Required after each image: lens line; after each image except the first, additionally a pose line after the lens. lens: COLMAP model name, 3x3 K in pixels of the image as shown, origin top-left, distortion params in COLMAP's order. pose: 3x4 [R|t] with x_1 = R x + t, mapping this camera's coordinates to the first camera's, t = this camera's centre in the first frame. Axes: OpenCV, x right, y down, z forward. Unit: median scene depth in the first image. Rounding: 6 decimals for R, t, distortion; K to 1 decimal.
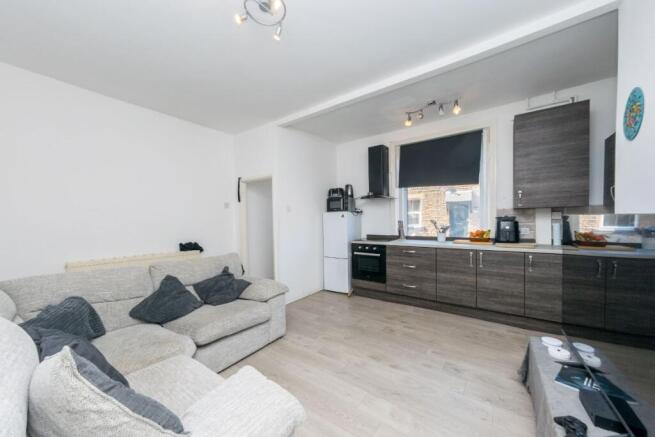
lens RADIAL K [[232.0, 0, 327.5], [0, 232.0, 218.5], [0, 0, 1]] dist [0.000766, -0.000032]
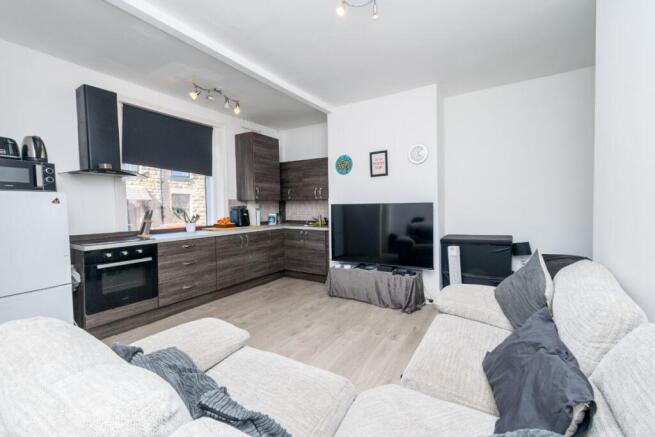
lens RADIAL K [[271.3, 0, 315.4], [0, 271.3, 207.3], [0, 0, 1]] dist [-0.000112, -0.000039]
pose [[-0.029511, 0.009862, 0.999516, -0.643524], [0.002553, 0.999949, -0.009791, 0.012501], [-0.999561, 0.002262, -0.029535, 0.557546]]
